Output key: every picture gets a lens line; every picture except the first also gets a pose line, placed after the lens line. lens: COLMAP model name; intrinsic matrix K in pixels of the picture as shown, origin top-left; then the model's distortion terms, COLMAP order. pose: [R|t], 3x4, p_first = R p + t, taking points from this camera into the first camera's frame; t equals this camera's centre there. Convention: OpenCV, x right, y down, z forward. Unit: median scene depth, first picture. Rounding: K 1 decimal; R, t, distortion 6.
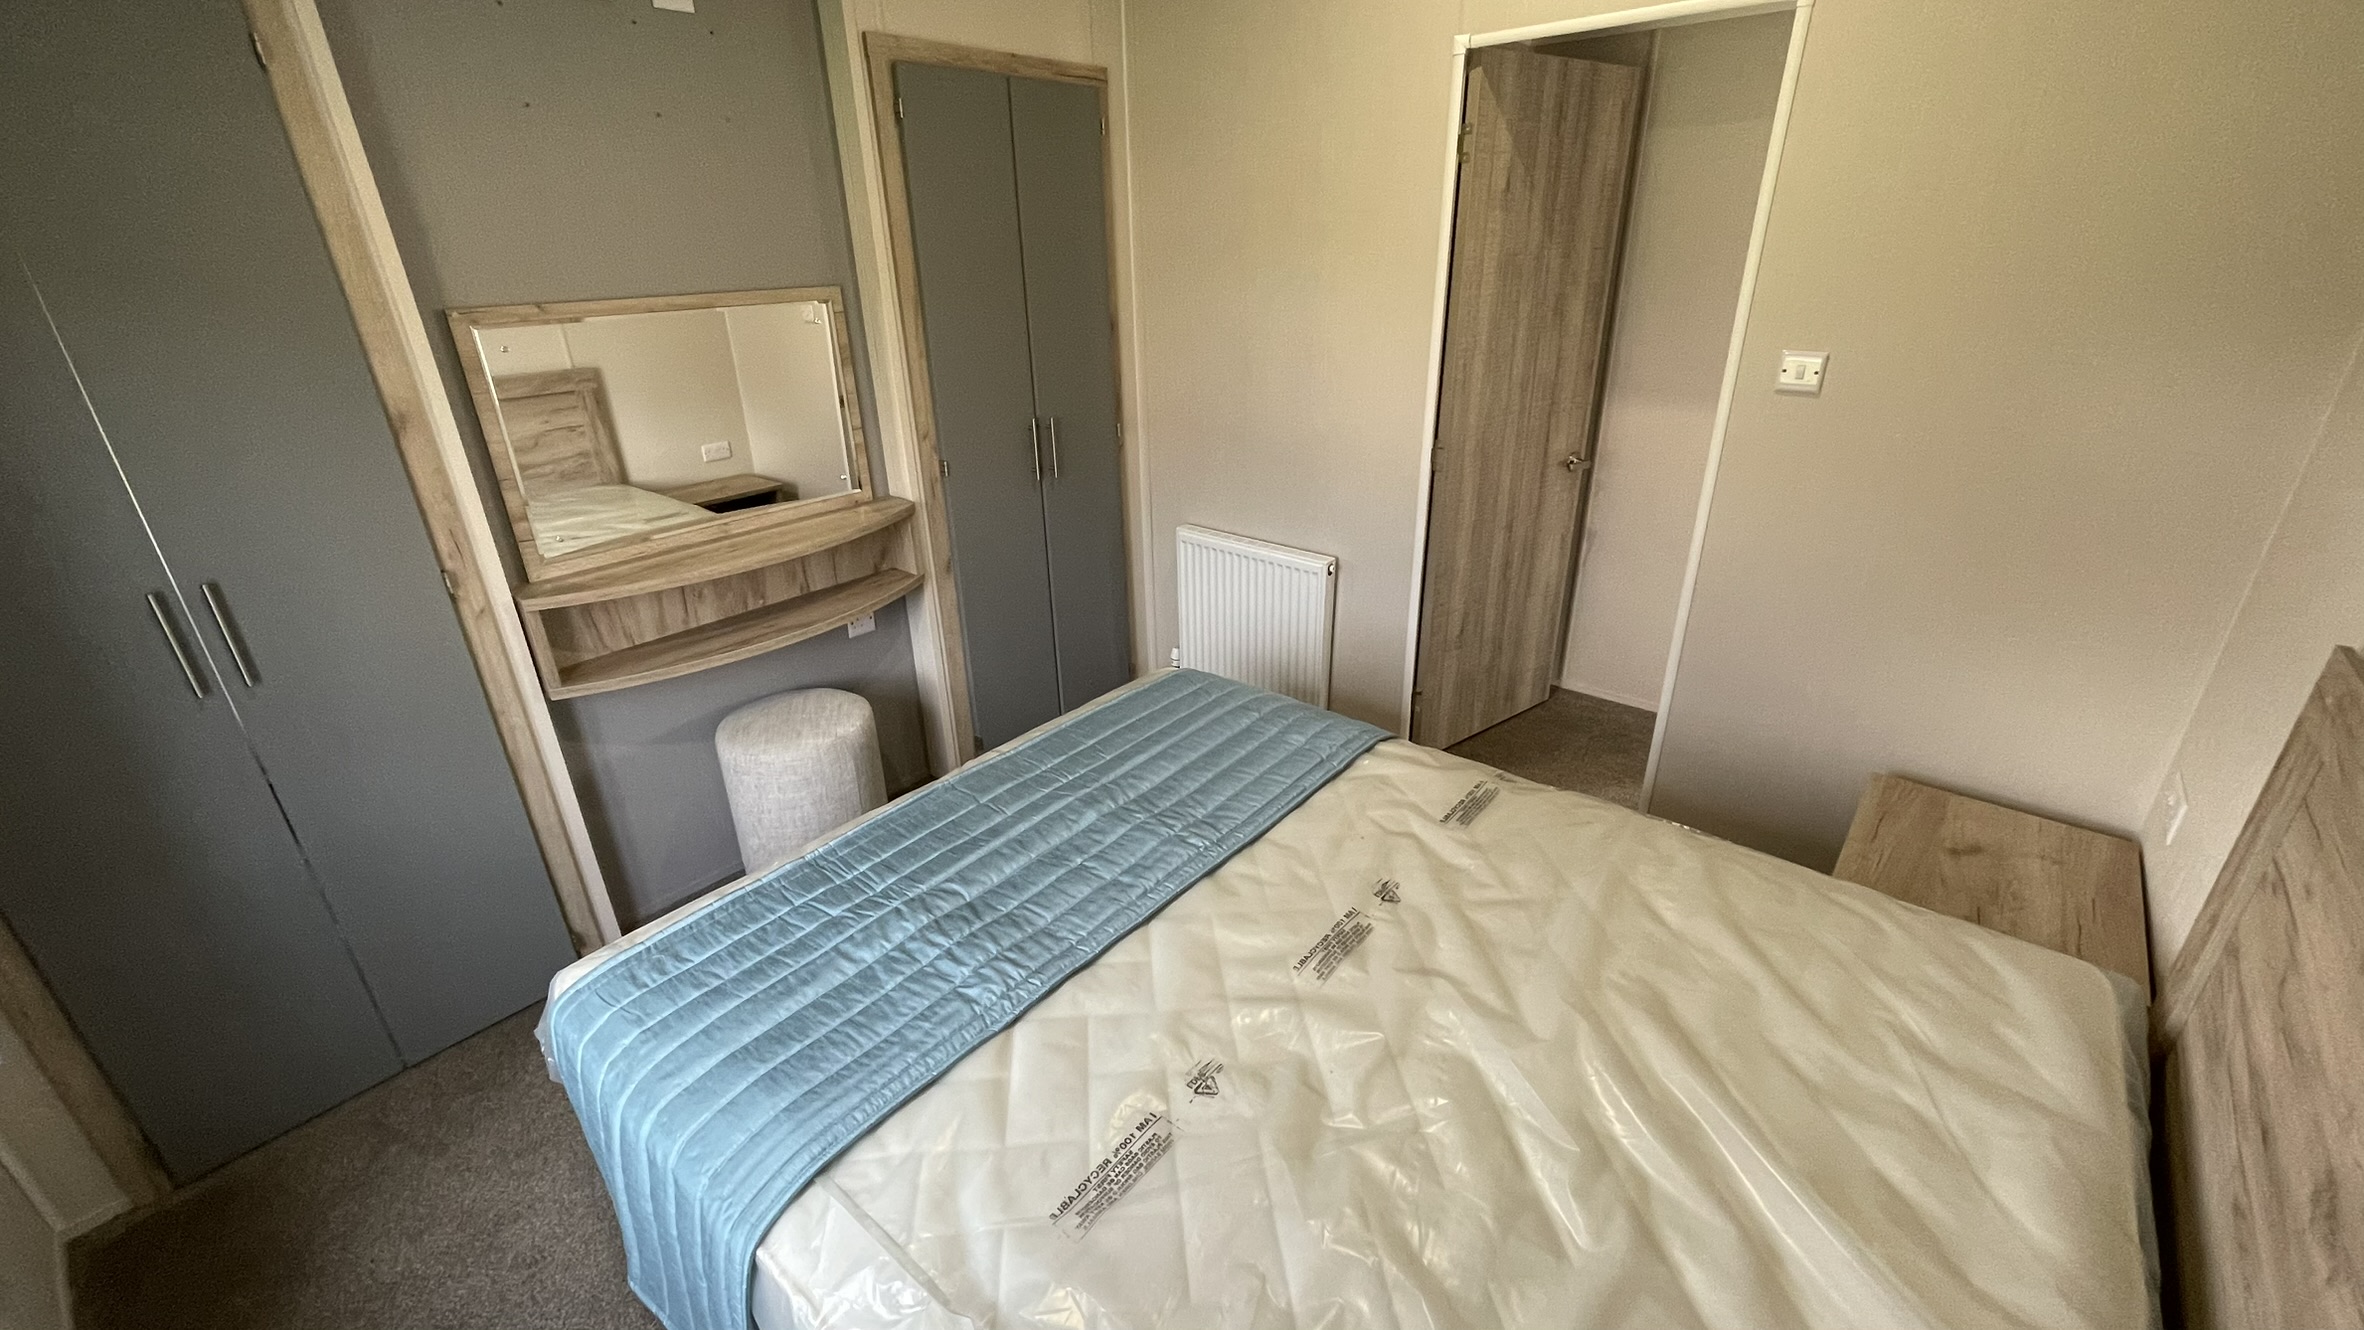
lens RADIAL K [[951.7, 0, 1182.5], [0, 951.7, 653.7], [0, 0, 1]] dist [-0.001180, 0.000337]
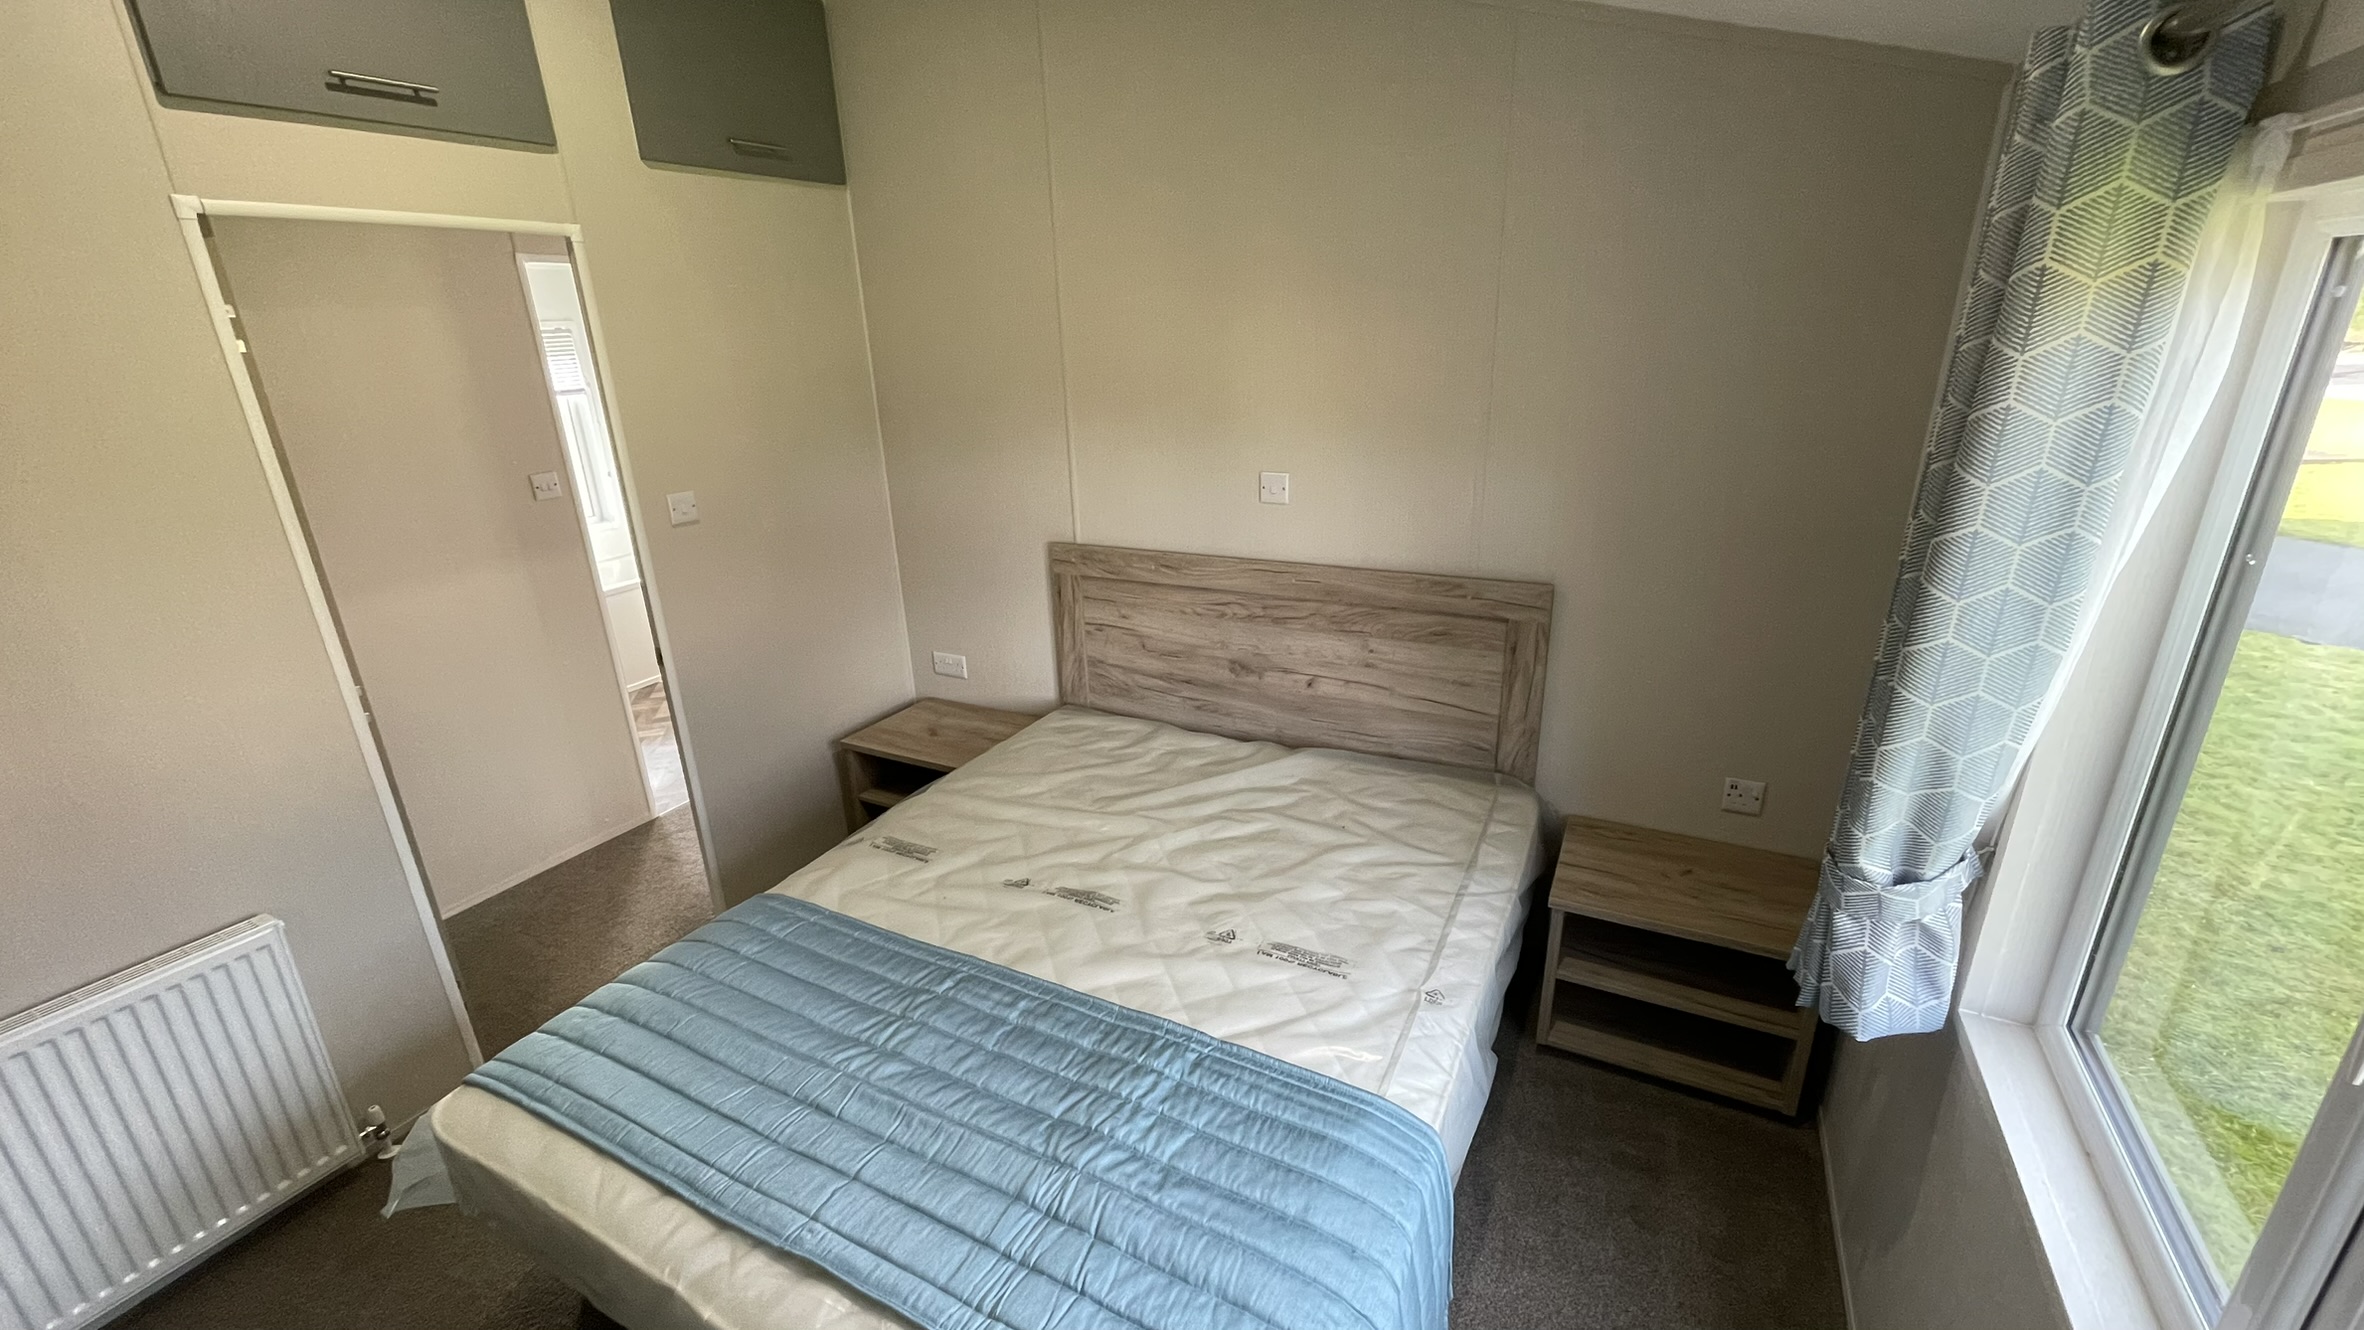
lens RADIAL K [[951.7, 0, 1182.5], [0, 951.7, 653.7], [0, 0, 1]] dist [-0.001180, 0.000337]
pose [[-0.221084, -0.290796, 0.930892, -0.906385], [0.425510, 0.830106, 0.360369, -0.365635], [-0.877533, 0.475775, -0.059786, 0.677505]]
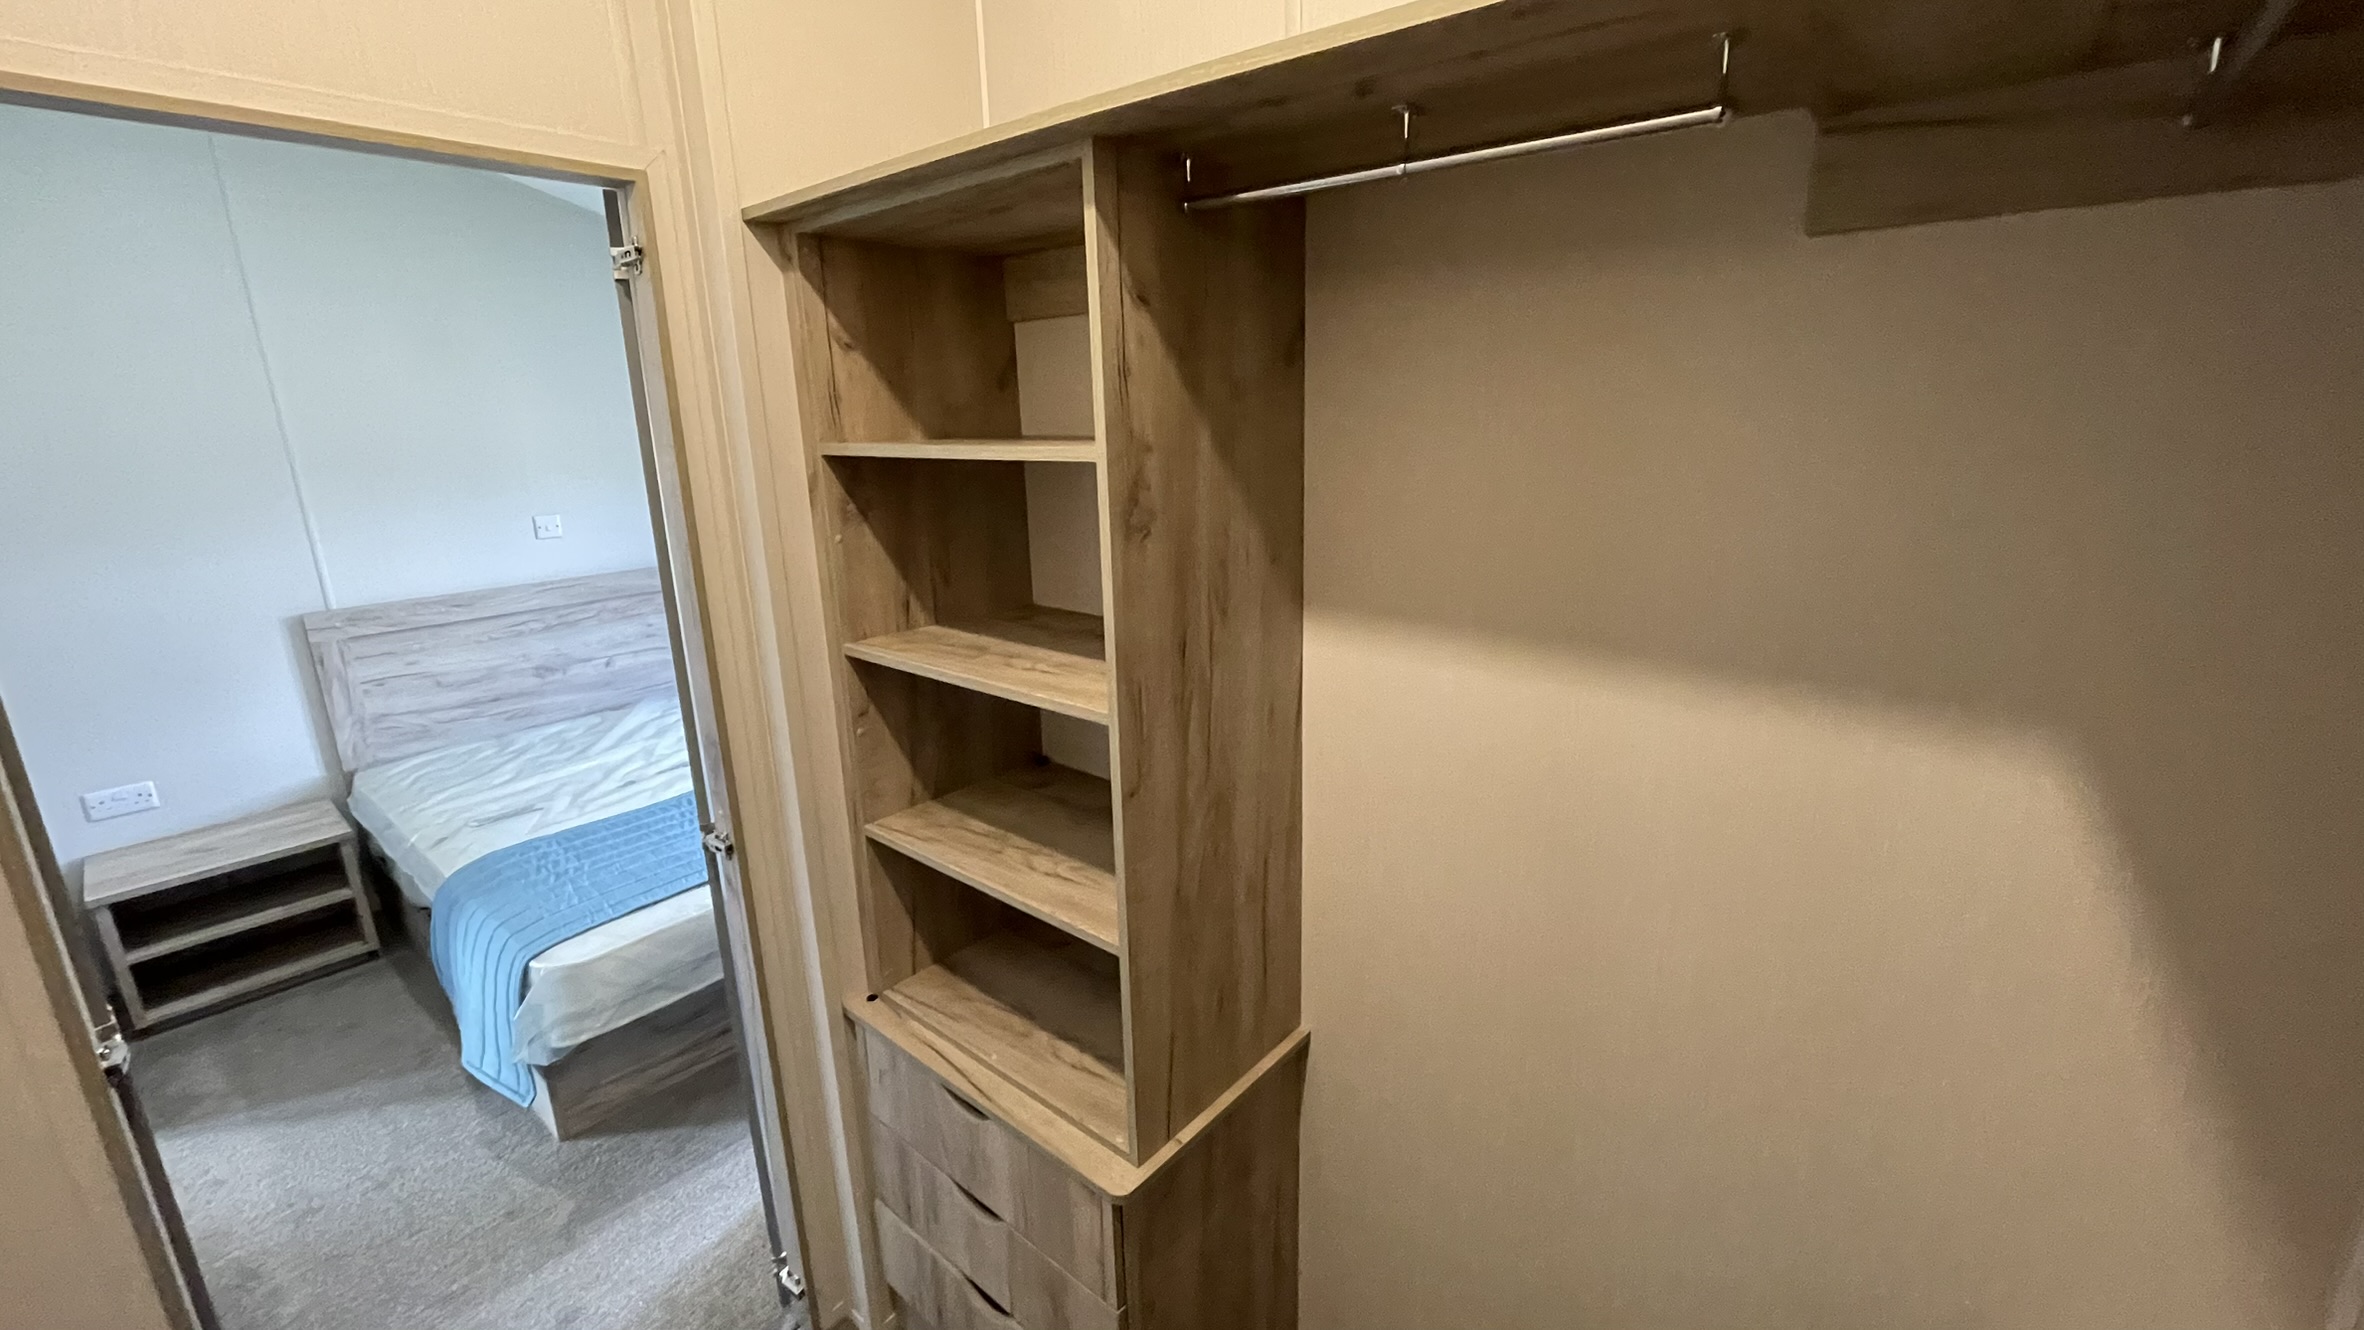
lens RADIAL K [[951.7, 0, 1182.5], [0, 951.7, 653.7], [0, 0, 1]] dist [-0.001180, 0.000337]
pose [[-0.998676, 0.046228, 0.022573, -0.862170], [0.050286, 0.784614, 0.617941, -0.975097], [0.010855, 0.618258, -0.785900, 2.161543]]
